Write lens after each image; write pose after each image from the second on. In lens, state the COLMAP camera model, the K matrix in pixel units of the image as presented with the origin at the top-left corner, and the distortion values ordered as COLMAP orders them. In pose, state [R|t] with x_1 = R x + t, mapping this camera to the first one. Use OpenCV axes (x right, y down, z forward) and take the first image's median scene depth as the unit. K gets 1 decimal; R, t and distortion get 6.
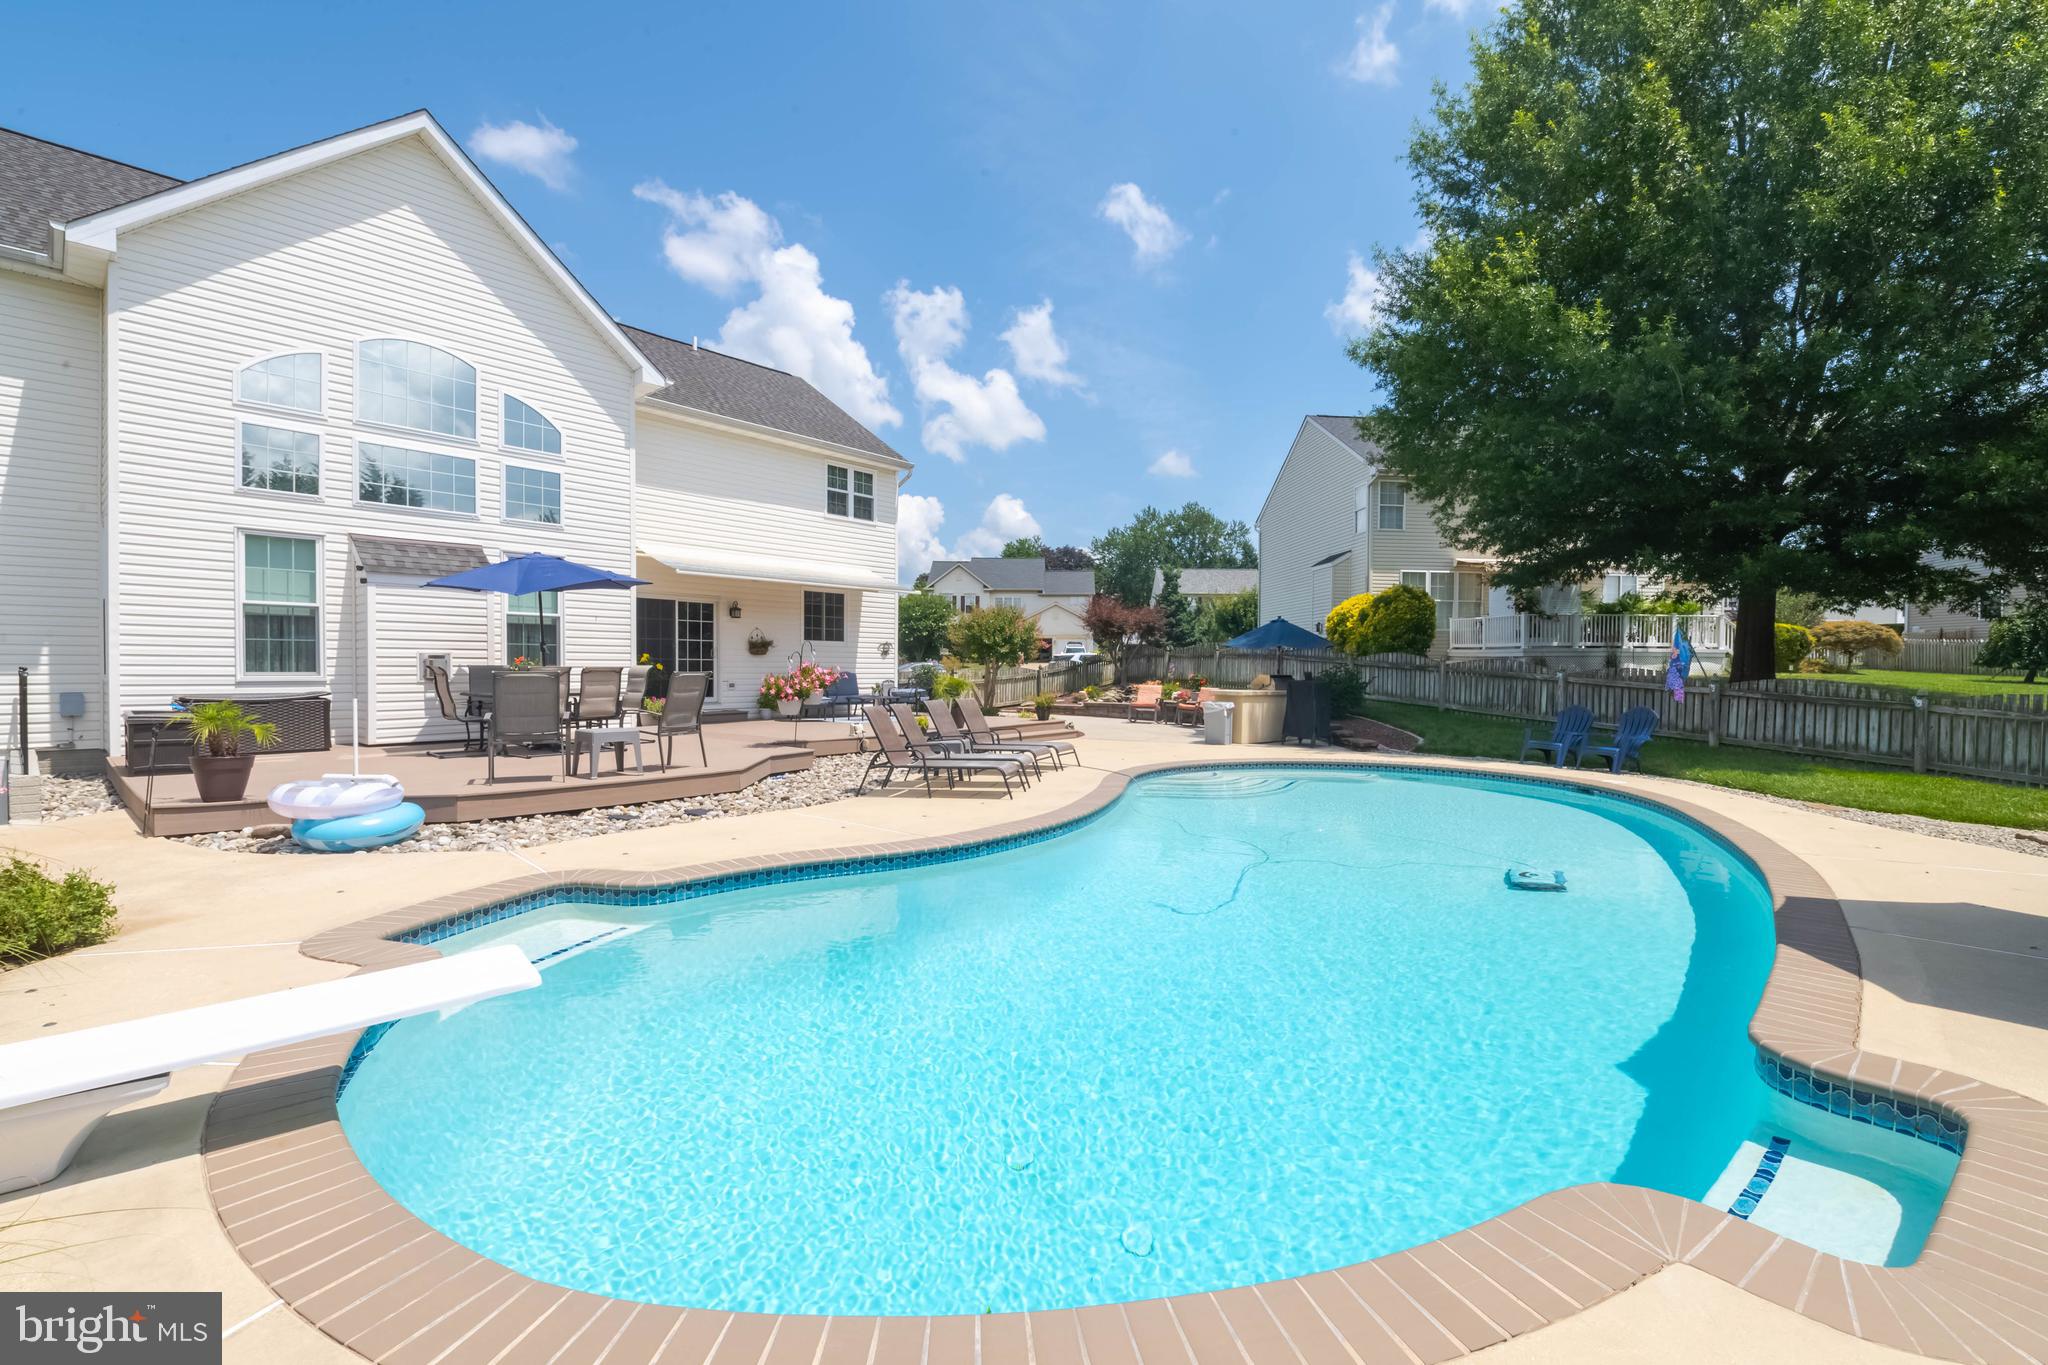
lens RADIAL K [[870.9, 0, 1036.3], [0, 870.9, 692.8], [0, 0, 1]] dist [-0.016256, -0.001598]
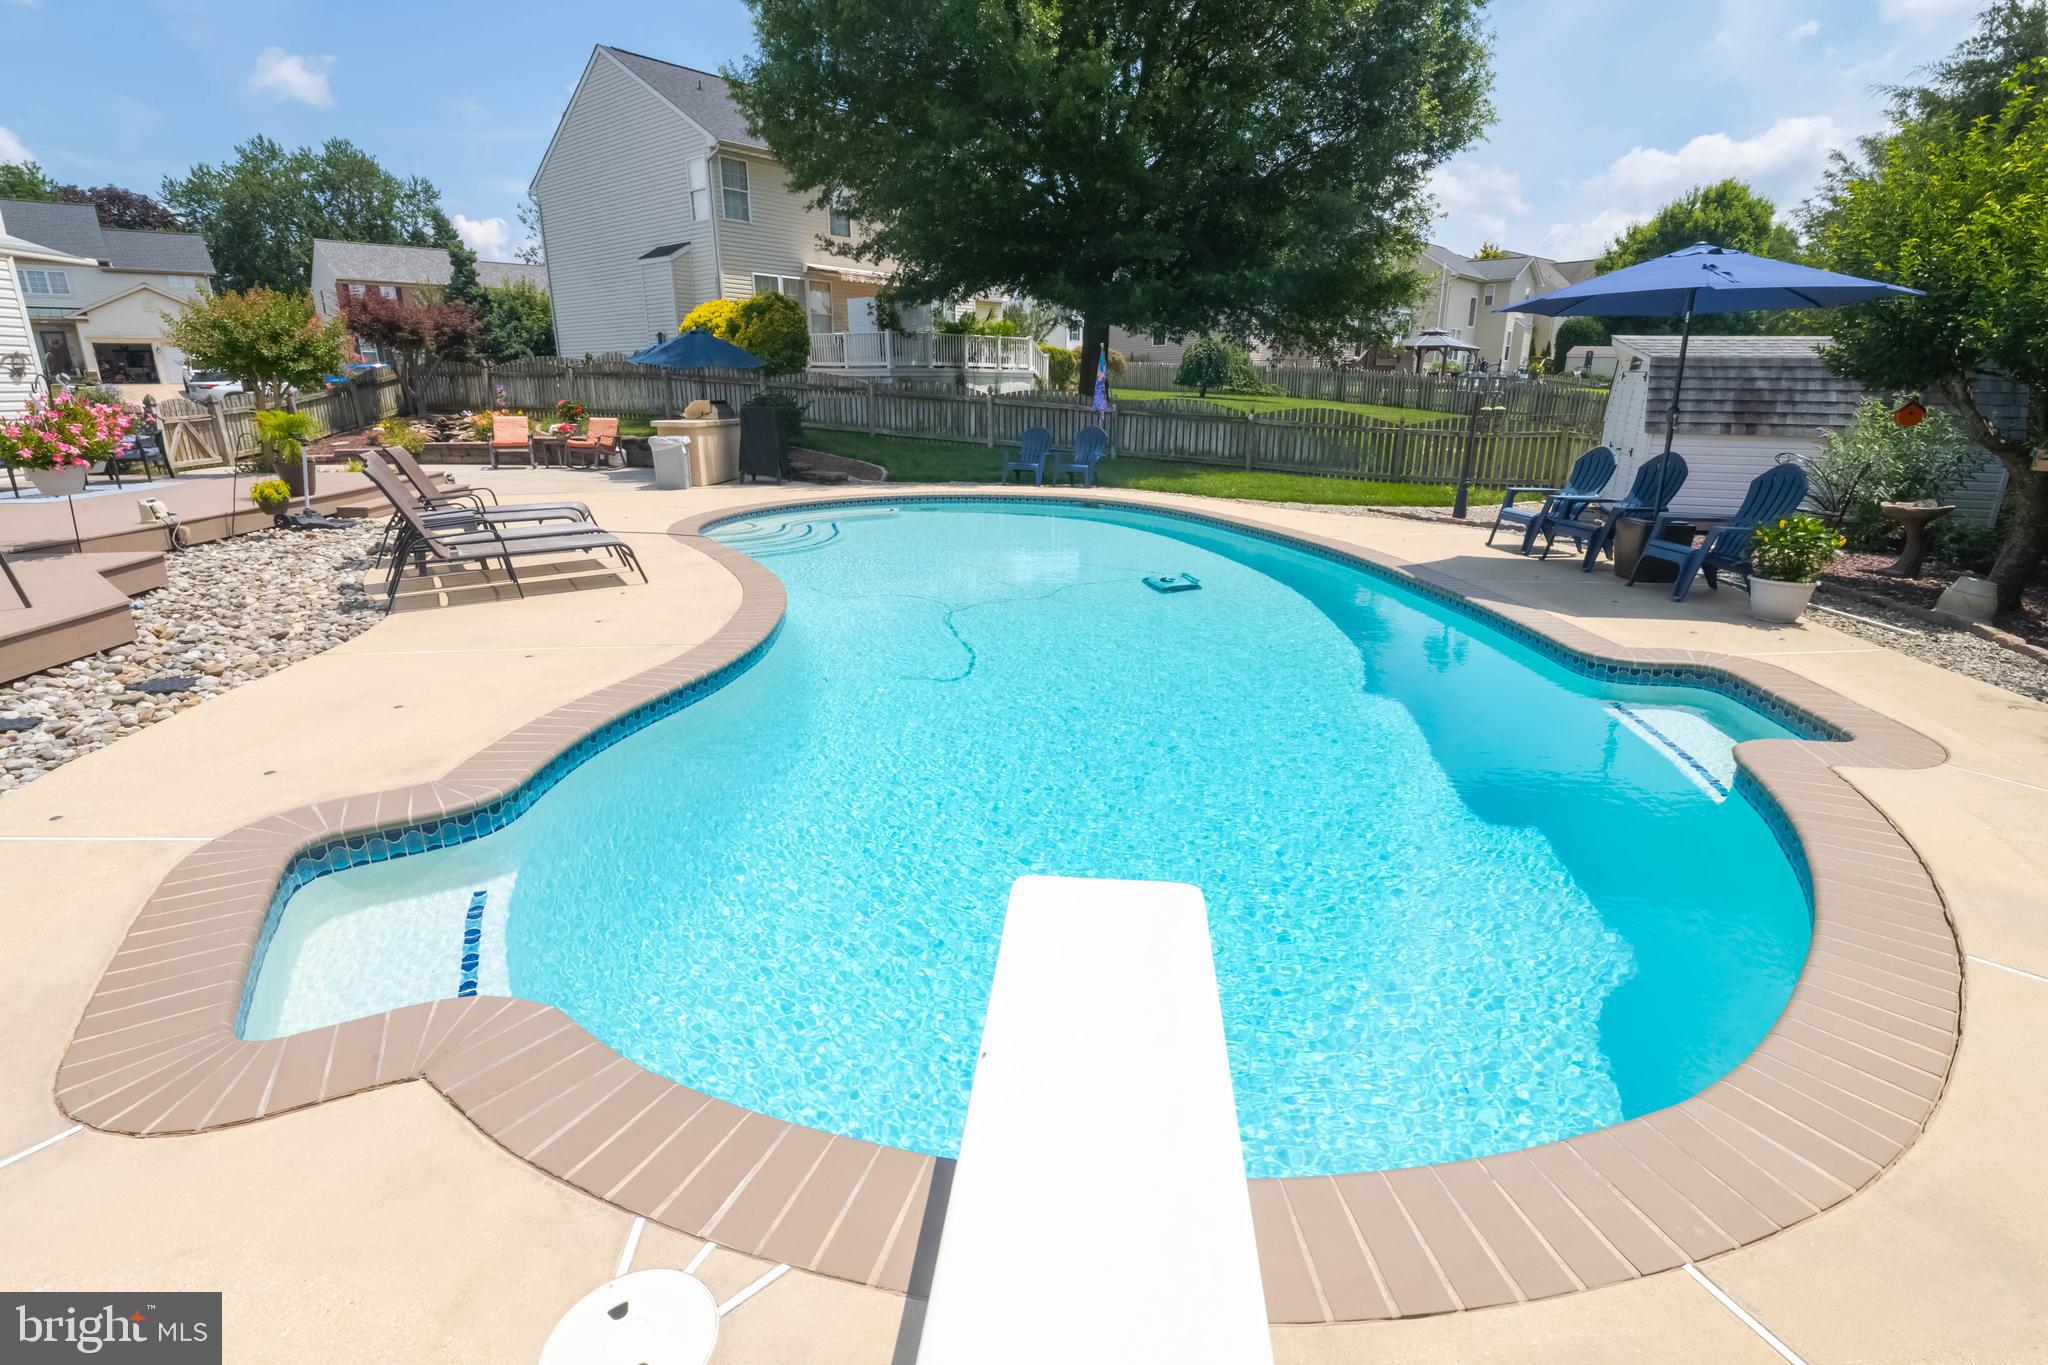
lens RADIAL K [[959.1, 0, 1030.5], [0, 959.1, 686.5], [0, 0, 1]] dist [-0.005945, -0.003511]
pose [[0.711221, -0.214150, 0.669556, -0.211484], [0.024155, 0.959351, 0.281180, -0.009091], [-0.702554, -0.183808, 0.687483, 0.105122]]
